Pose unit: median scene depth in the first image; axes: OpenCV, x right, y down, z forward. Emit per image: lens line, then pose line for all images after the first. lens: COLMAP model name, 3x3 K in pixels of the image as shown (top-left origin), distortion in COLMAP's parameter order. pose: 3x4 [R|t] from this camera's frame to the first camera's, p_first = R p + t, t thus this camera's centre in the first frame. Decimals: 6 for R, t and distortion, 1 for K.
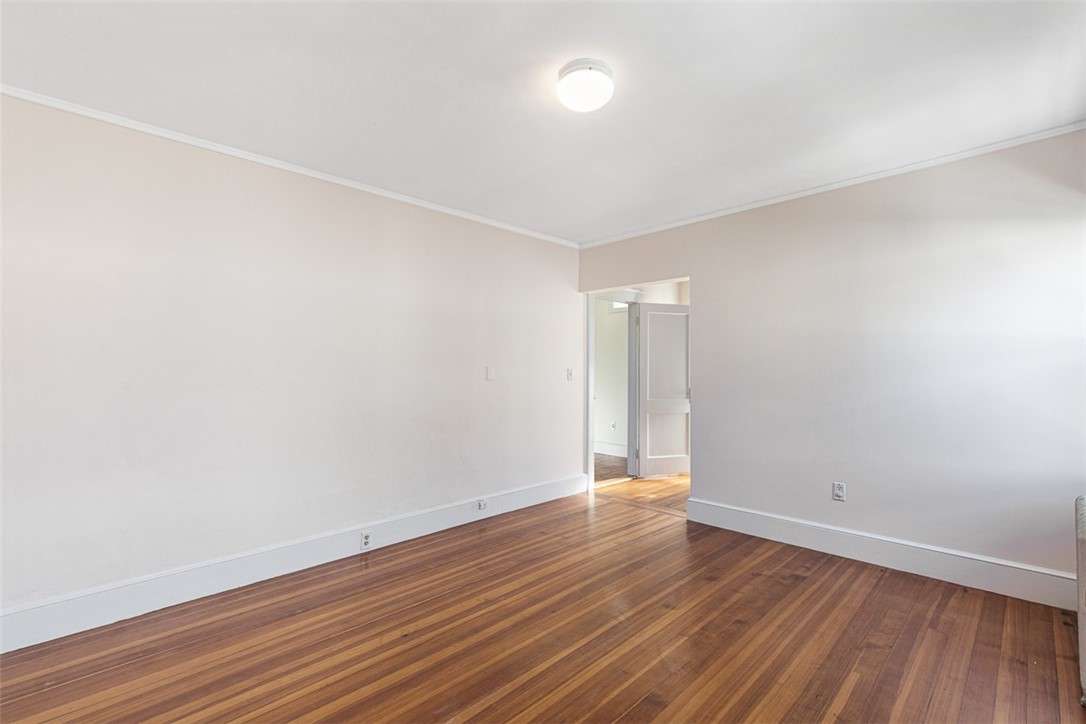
lens RADIAL K [[487.3, 0, 546.9], [0, 487.3, 368.9], [0, 0, 1]] dist [0.009232, 0.000292]
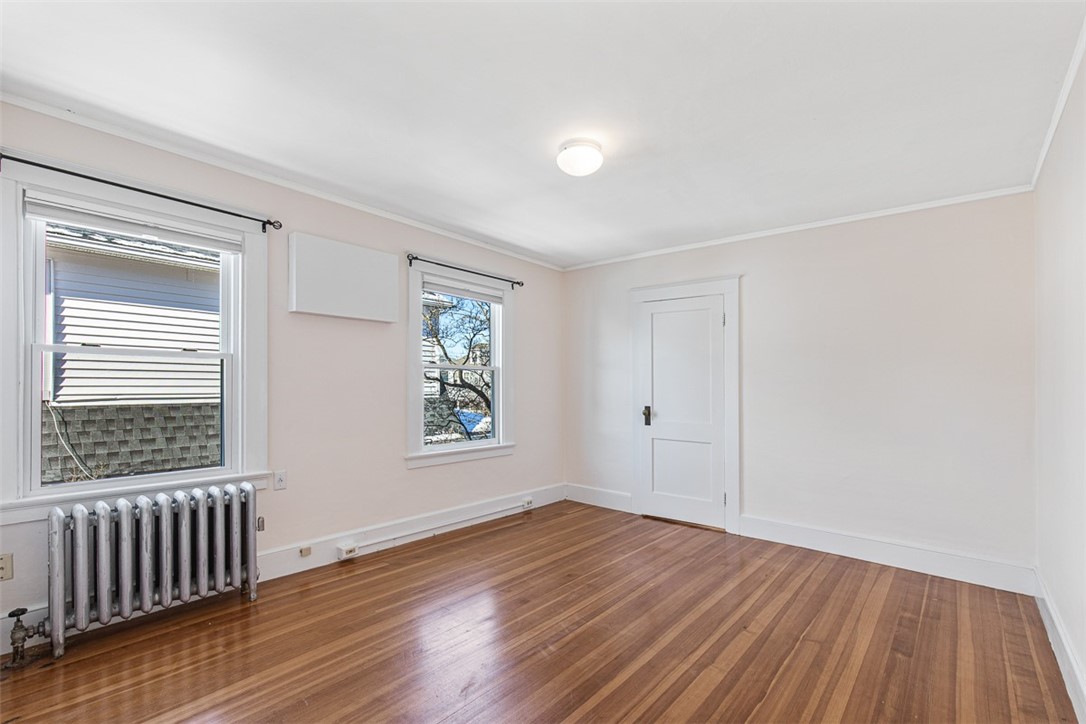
lens RADIAL K [[487.3, 0, 546.9], [0, 487.3, 368.9], [0, 0, 1]] dist [0.009232, 0.000292]
pose [[-0.996561, -0.017795, -0.080924, 0.202778], [-0.015246, 0.999371, -0.032011, 0.002852], [0.081443, -0.030667, -0.996206, 1.646282]]
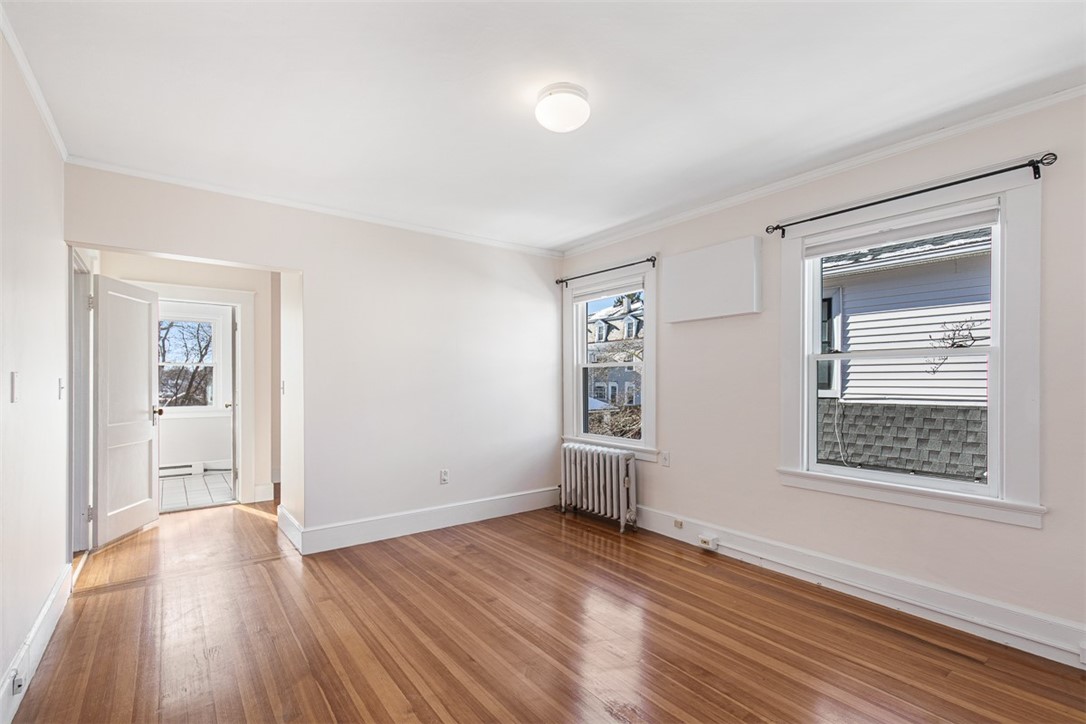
lens RADIAL K [[500.5, 0, 542.7], [0, 500.5, 380.0], [0, 0, 1]] dist [-0.000552, -0.000083]
pose [[0.145650, -0.001516, 0.989335, -0.726208], [-0.000436, 0.999999, 0.001597, 0.002571], [-0.989336, -0.000664, 0.145649, 0.647600]]
